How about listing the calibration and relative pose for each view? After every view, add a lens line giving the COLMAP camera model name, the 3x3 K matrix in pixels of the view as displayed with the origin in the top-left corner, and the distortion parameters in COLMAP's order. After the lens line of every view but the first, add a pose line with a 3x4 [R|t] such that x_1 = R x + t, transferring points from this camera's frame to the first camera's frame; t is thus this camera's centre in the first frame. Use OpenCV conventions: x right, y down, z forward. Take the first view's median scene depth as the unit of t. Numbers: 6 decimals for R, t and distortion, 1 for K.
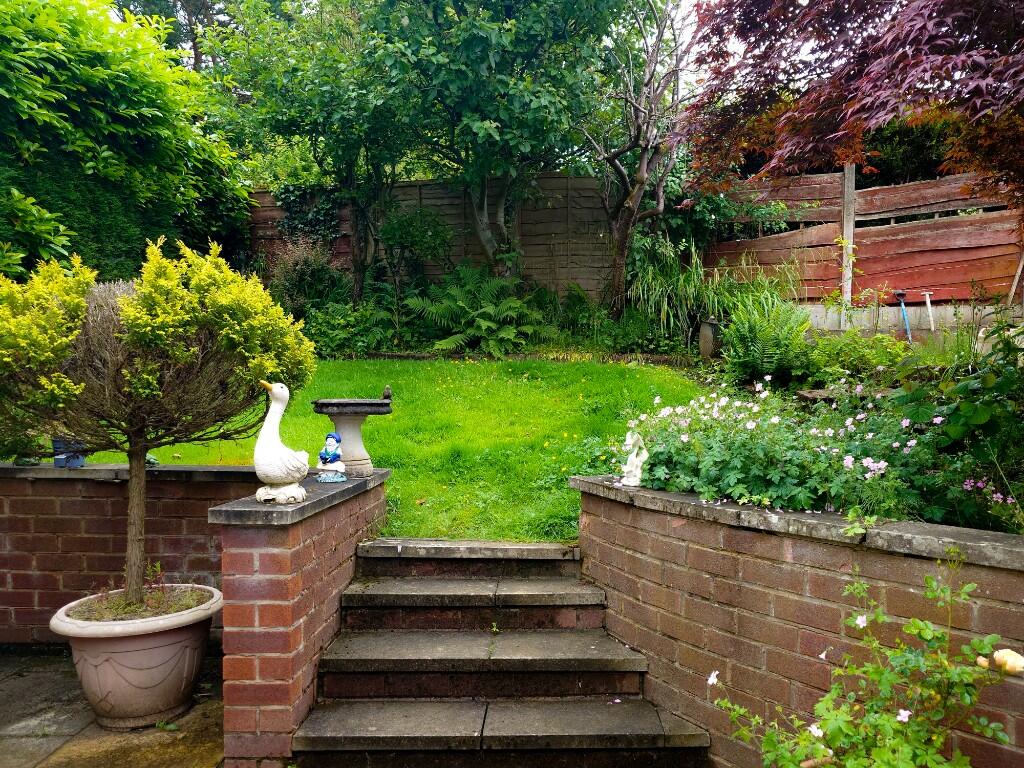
lens RADIAL K [[781.5, 0, 512.0], [0, 781.5, 384.0], [0, 0, 1]] dist [-0.000217, -0.002045]
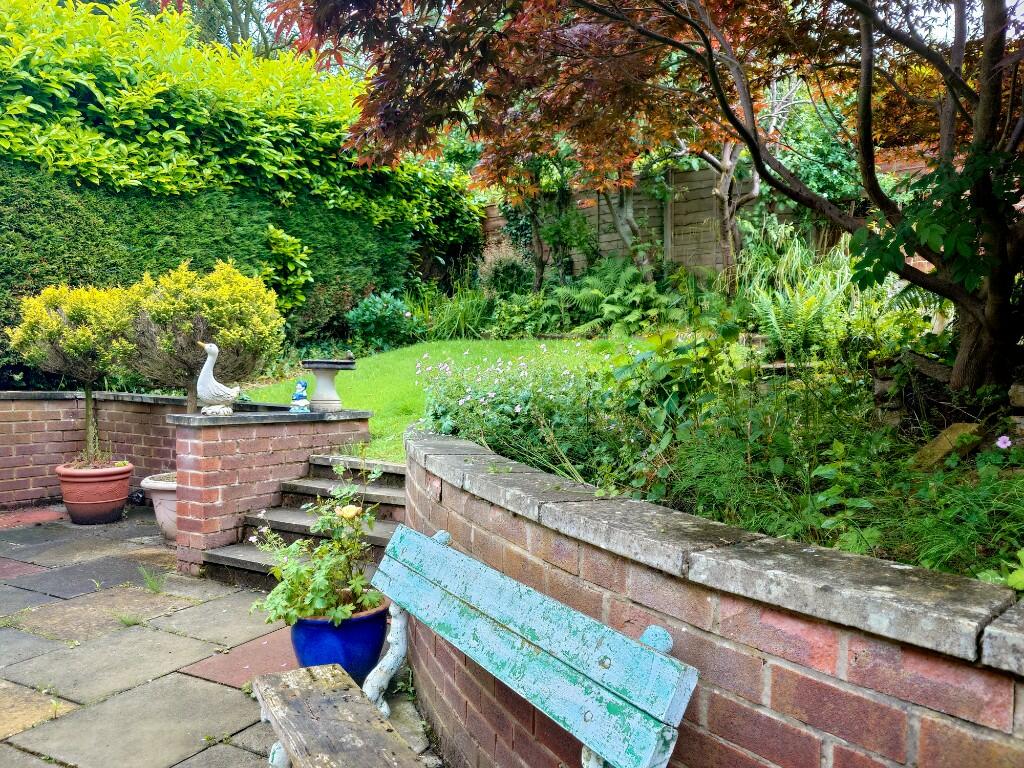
lens RADIAL K [[754.9, 0, 512.0], [0, 754.9, 384.0], [0, 0, 1]] dist [-0.003332, -0.000535]
pose [[0.873793, 0.024096, -0.485701, 0.416000], [-0.017104, 0.999677, 0.018822, 0.017531], [0.485998, -0.008139, 0.873922, -0.036593]]
